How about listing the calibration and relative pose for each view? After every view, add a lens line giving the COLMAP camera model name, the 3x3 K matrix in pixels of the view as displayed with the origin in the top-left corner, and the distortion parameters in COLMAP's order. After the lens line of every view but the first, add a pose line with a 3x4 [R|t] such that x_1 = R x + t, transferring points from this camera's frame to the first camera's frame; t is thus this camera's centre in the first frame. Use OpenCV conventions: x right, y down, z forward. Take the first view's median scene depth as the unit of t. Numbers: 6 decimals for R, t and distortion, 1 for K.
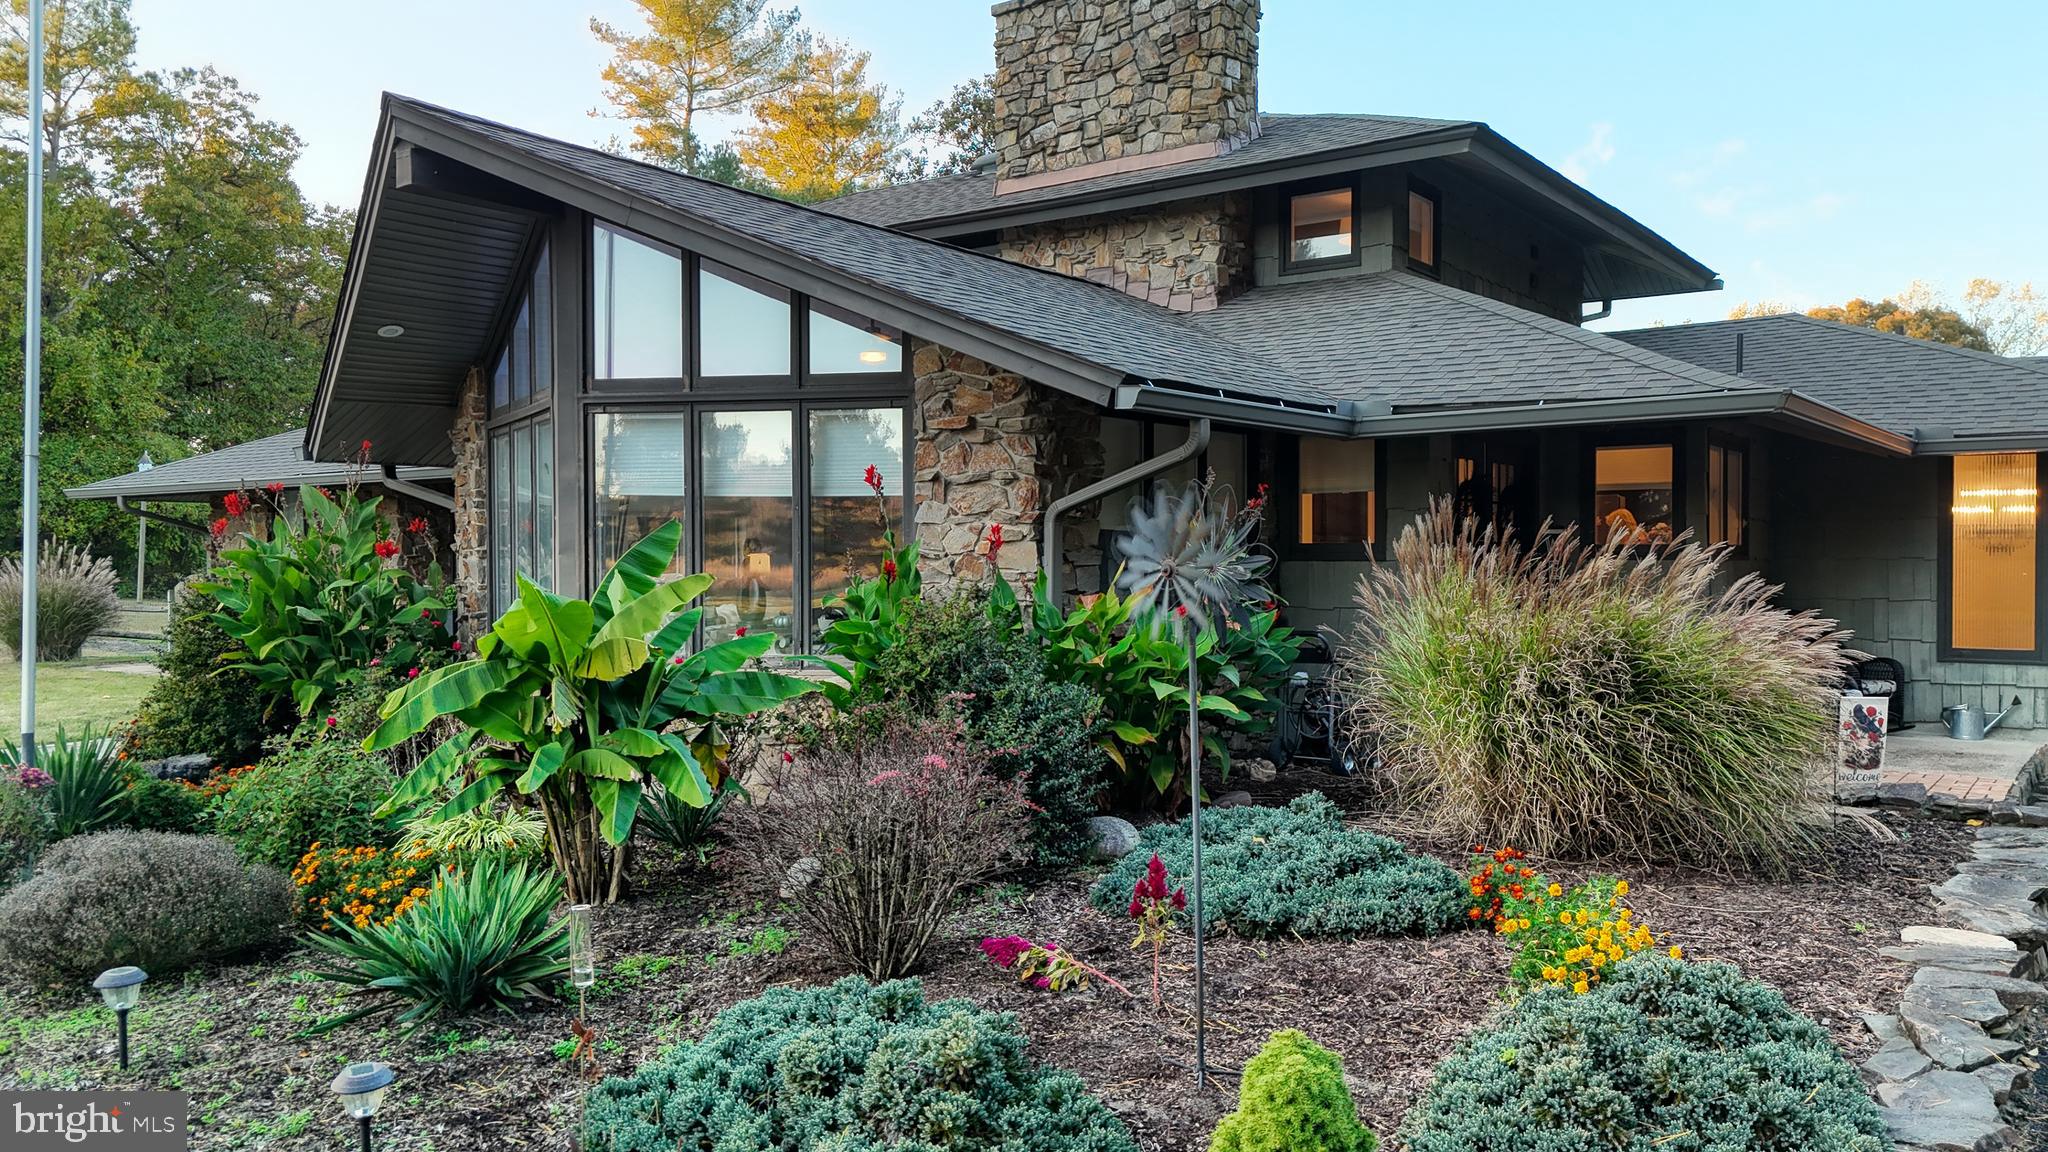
lens RADIAL K [[1508.5, 0, 1038.2], [0, 1508.5, 579.6], [0, 0, 1]] dist [0.082626, -0.080884]
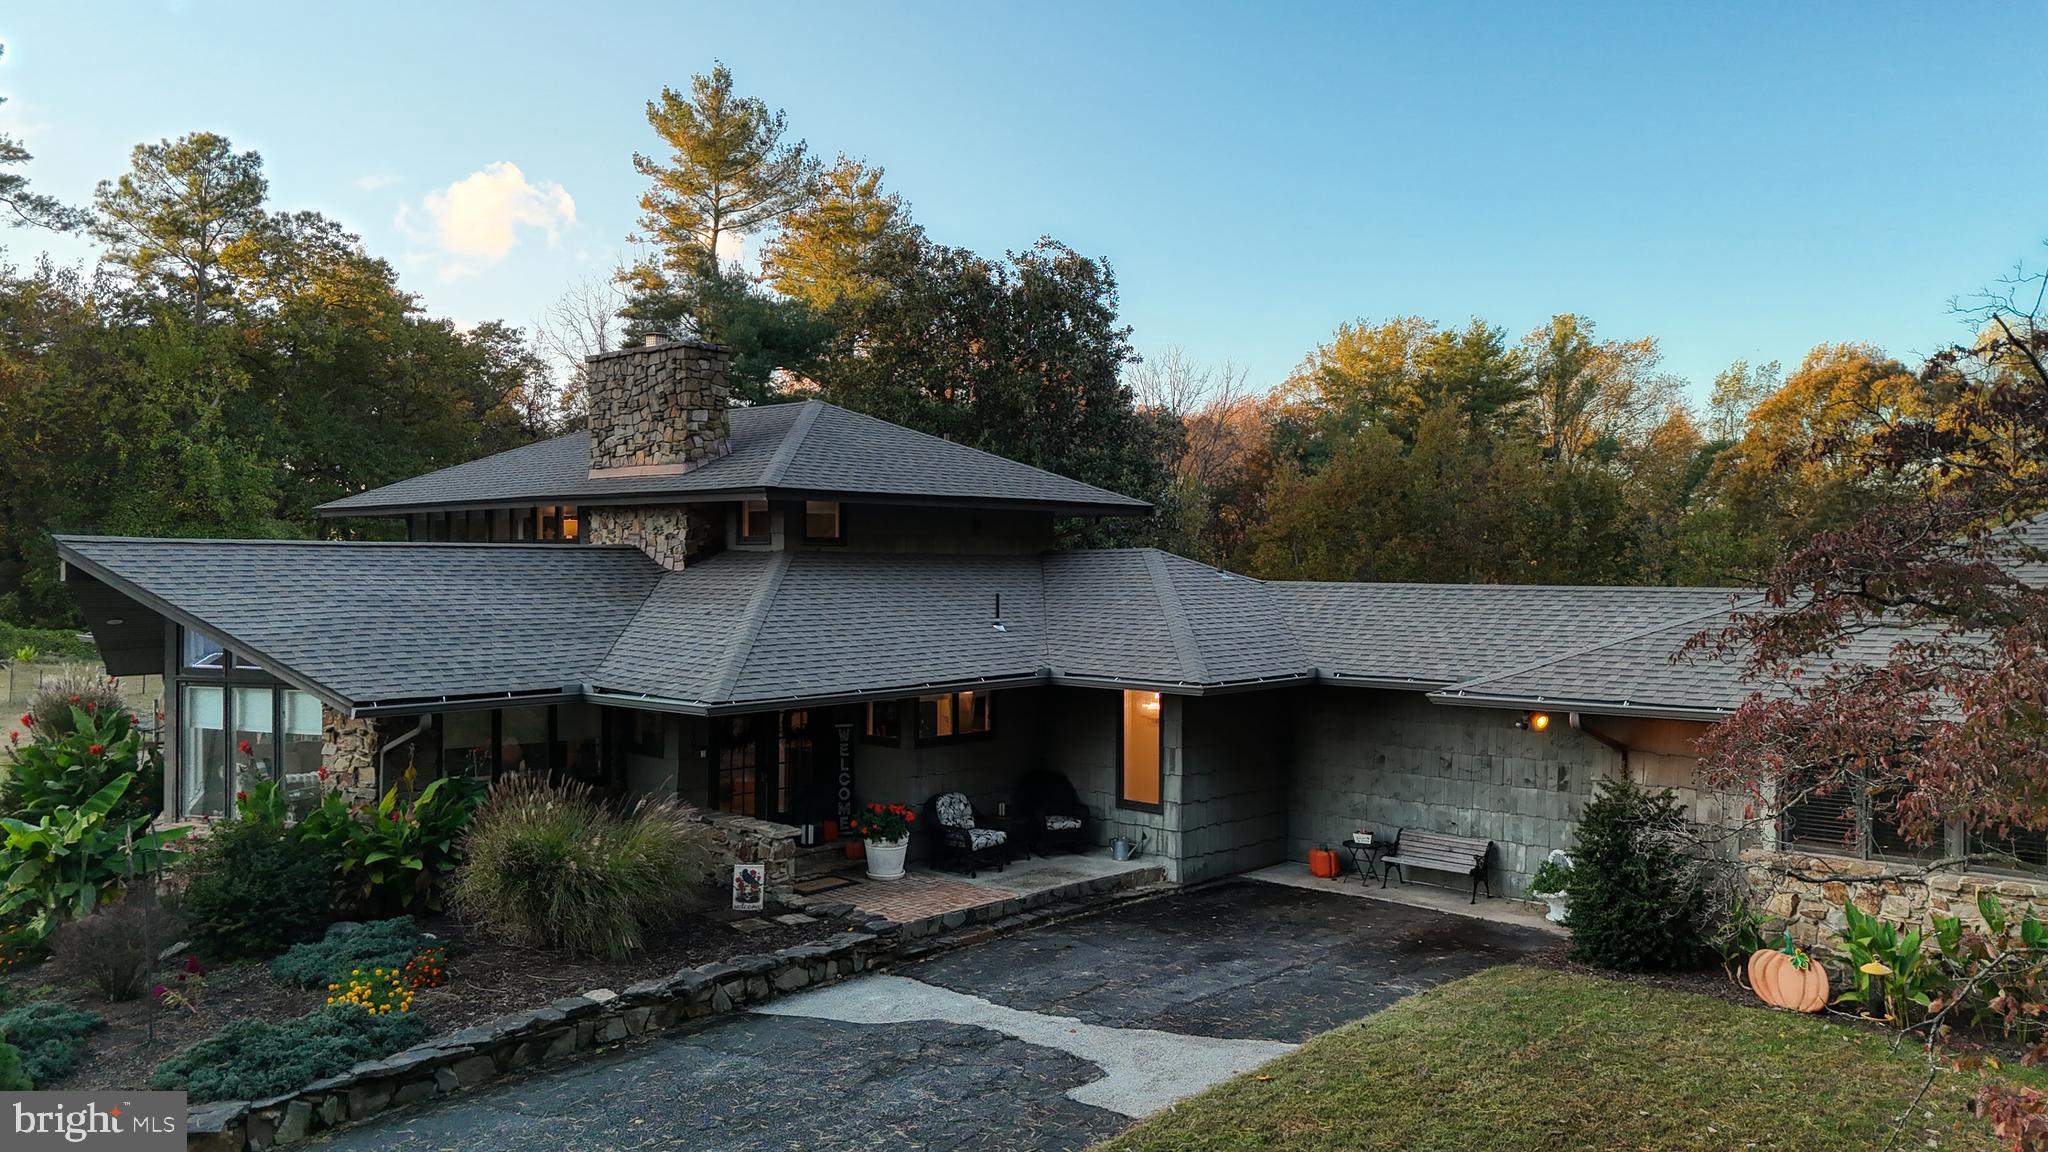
lens RADIAL K [[1508.5, 0, 1036.4], [0, 1508.5, 577.1], [0, 0, 1]] dist [0.082626, -0.080884]
pose [[0.992478, 0.006066, -0.122271, 0.669072], [-0.006866, 0.999958, -0.006123, -0.163936], [0.122228, 0.006916, 0.992478, -0.506905]]
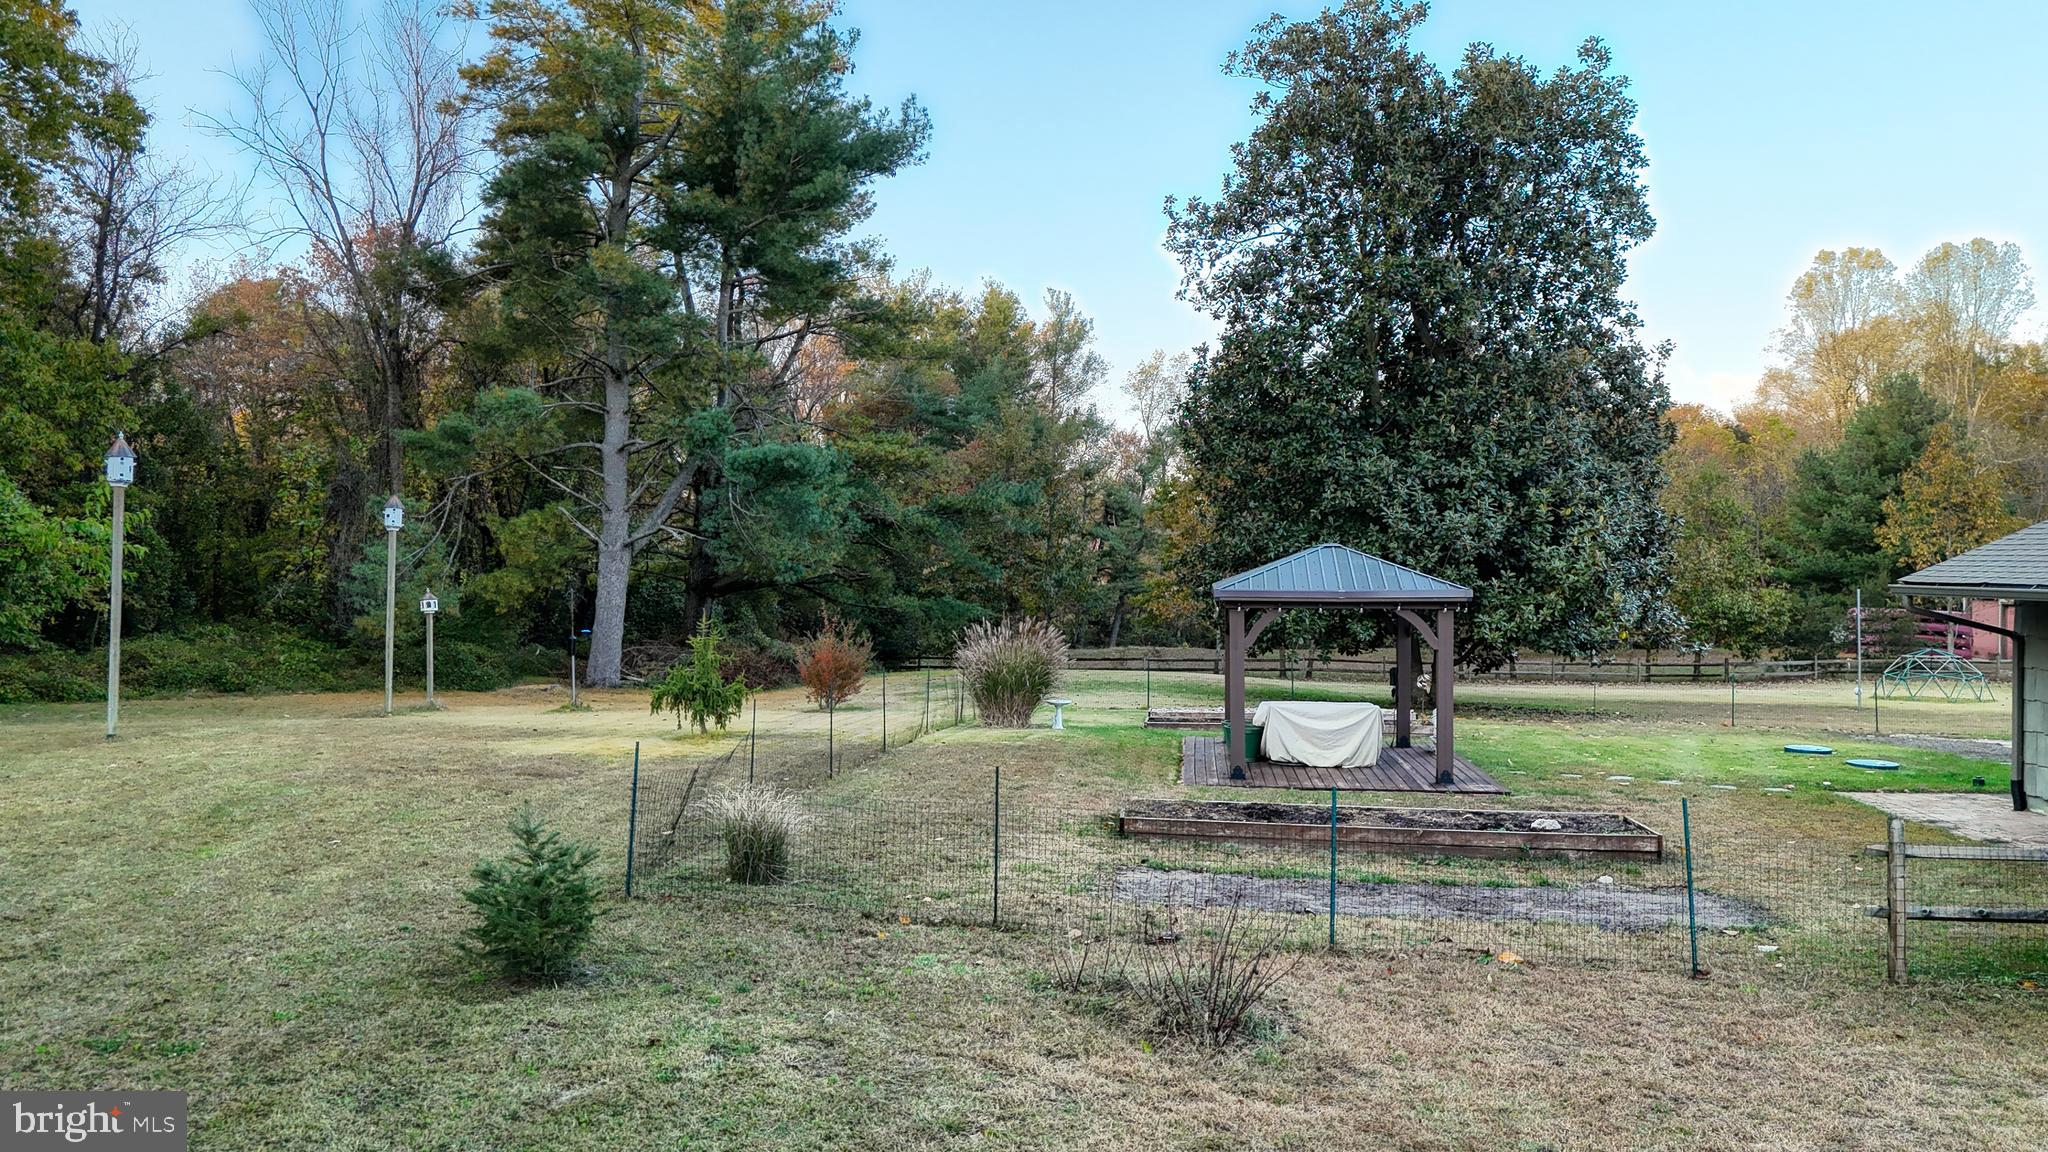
lens RADIAL K [[1508.5, 0, 1023.0], [0, 1508.5, 567.5], [0, 0, 1]] dist [0.082626, -0.080884]
pose [[0.863849, -0.004142, 0.503734, -1.814289], [0.008237, 0.999949, -0.005903, -0.104940], [-0.503684, 0.009248, 0.863839, 1.299720]]
